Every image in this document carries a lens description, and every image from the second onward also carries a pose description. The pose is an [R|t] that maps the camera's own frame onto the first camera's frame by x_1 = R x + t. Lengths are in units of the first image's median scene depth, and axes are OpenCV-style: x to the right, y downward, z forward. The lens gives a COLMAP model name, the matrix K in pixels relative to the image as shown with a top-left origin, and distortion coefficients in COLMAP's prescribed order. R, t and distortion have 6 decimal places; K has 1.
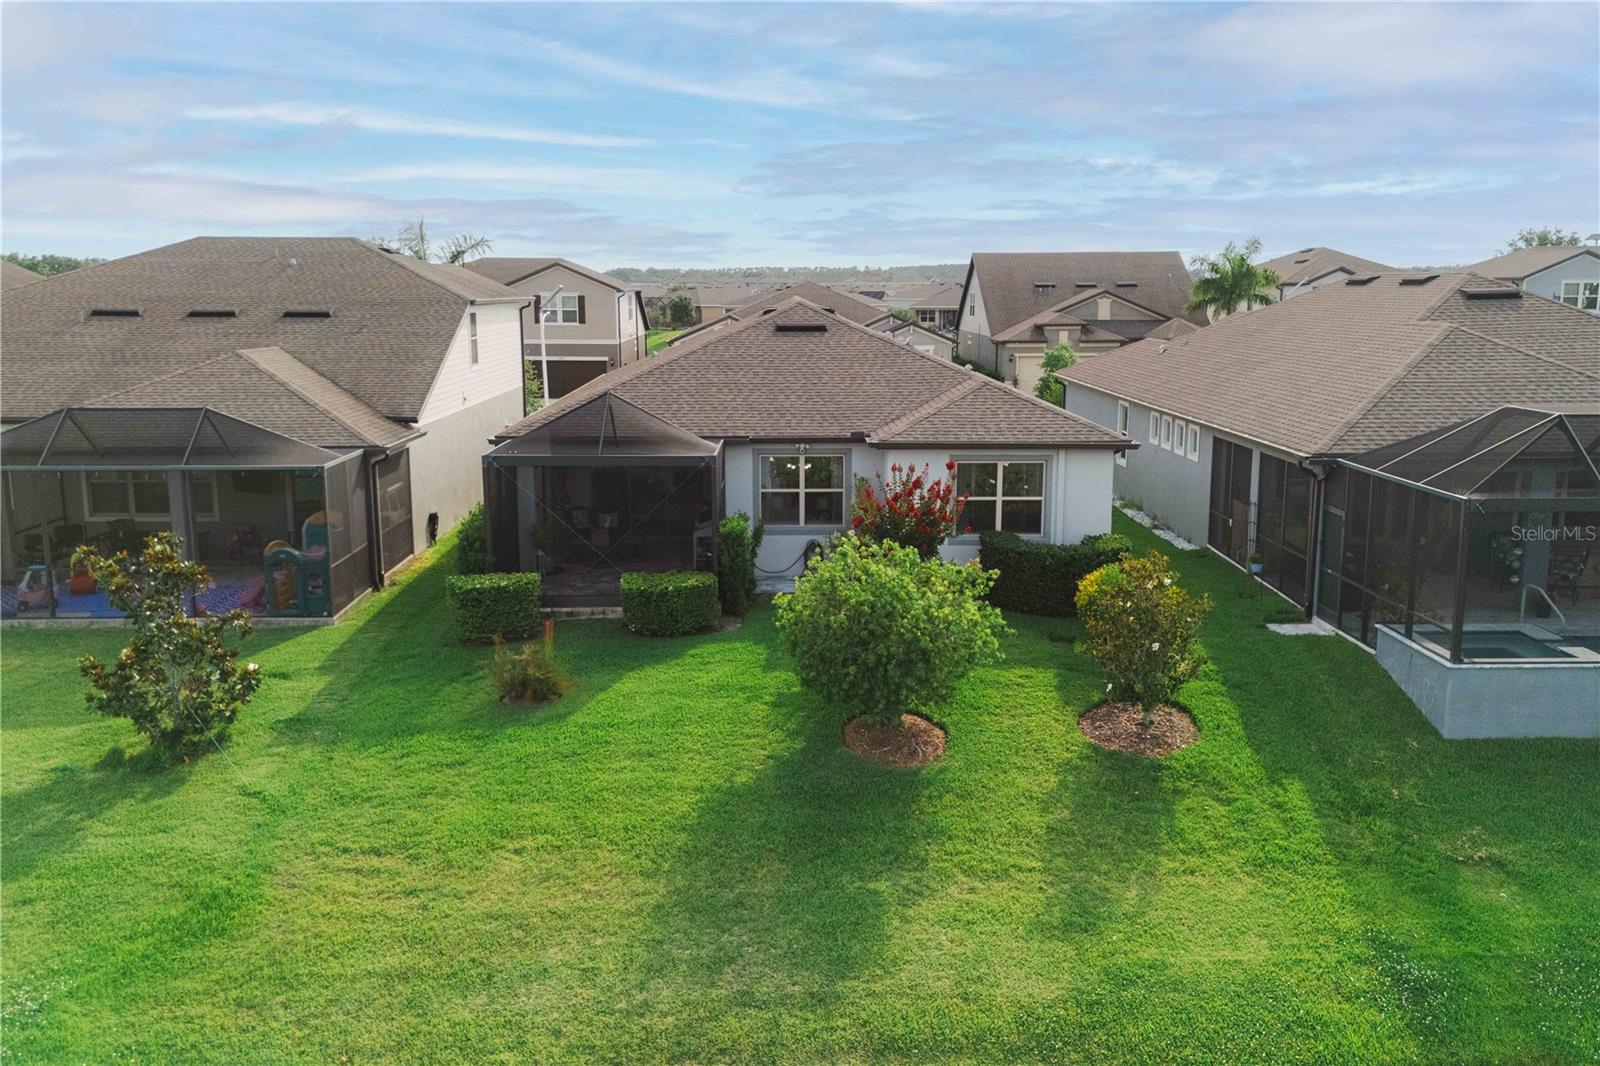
lens RADIAL K [[1404.1, 0, 778.5], [0, 1404.1, 532.7], [0, 0, 1]] dist [0.003616, -0.006485]
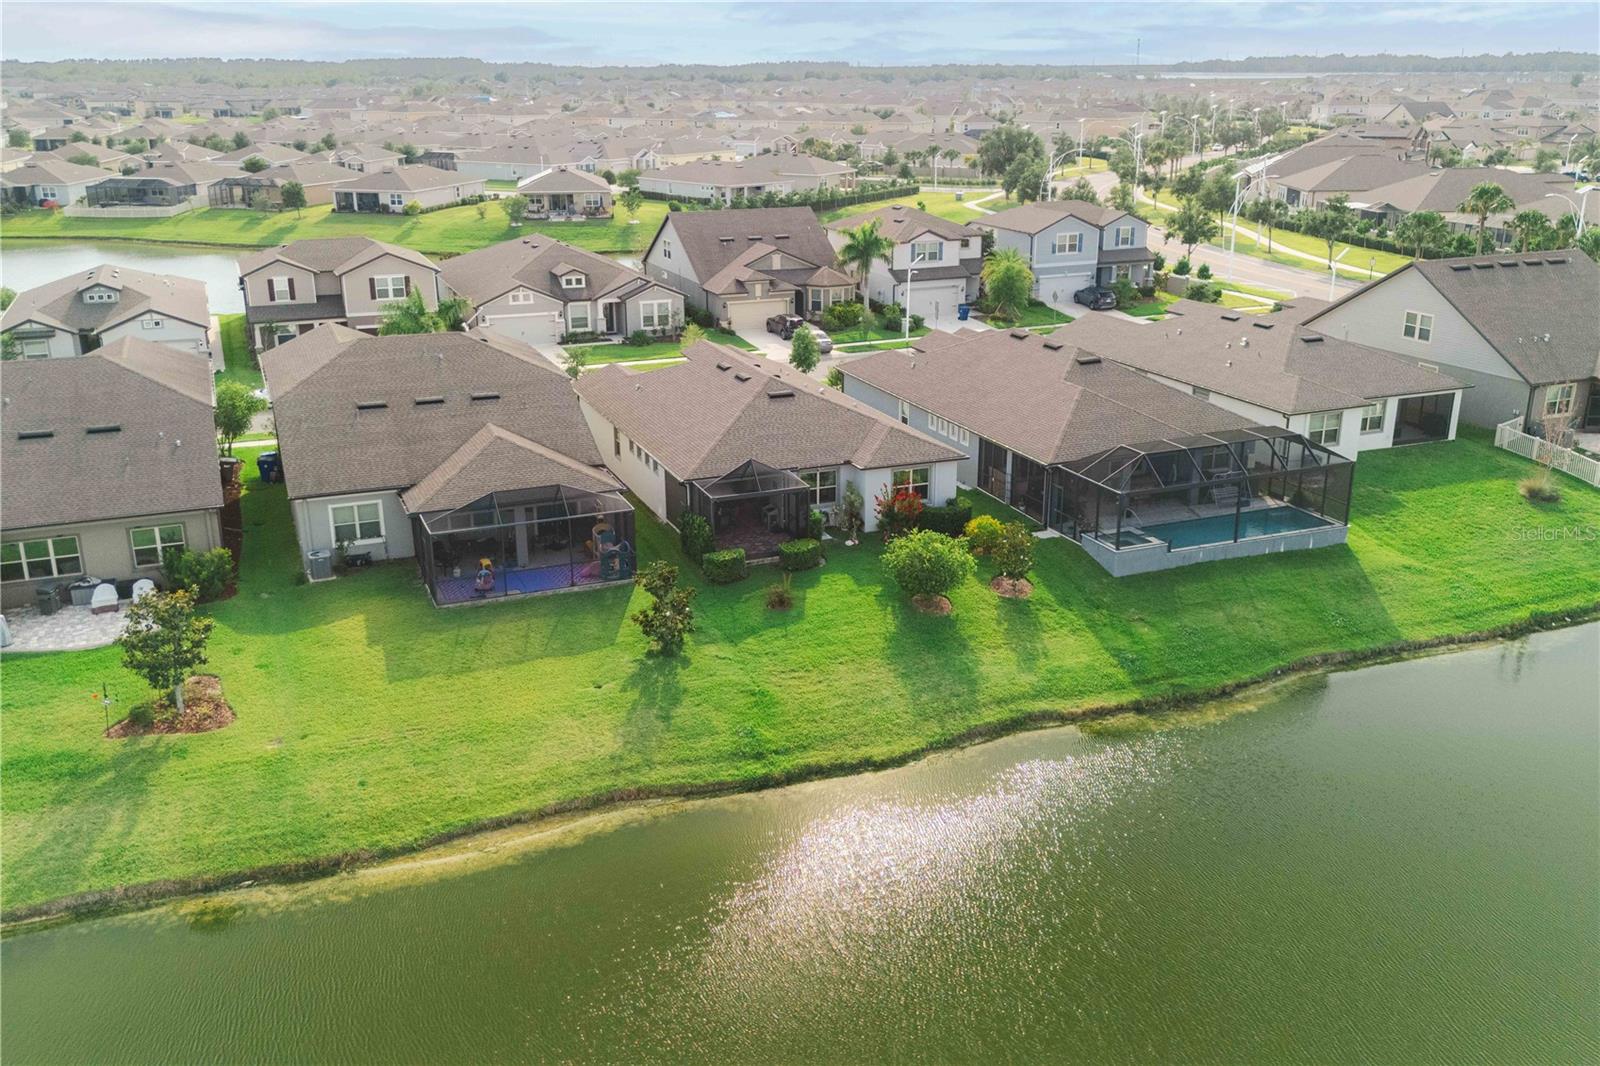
lens RADIAL K [[1404.1, 0, 778.5], [0, 1404.1, 532.7], [0, 0, 1]] dist [0.003616, -0.006485]
pose [[0.931798, -0.117197, 0.343538, -1.021066], [0.067271, 0.985803, 0.153839, -0.386727], [-0.356690, -0.120237, 0.926453, -1.243405]]
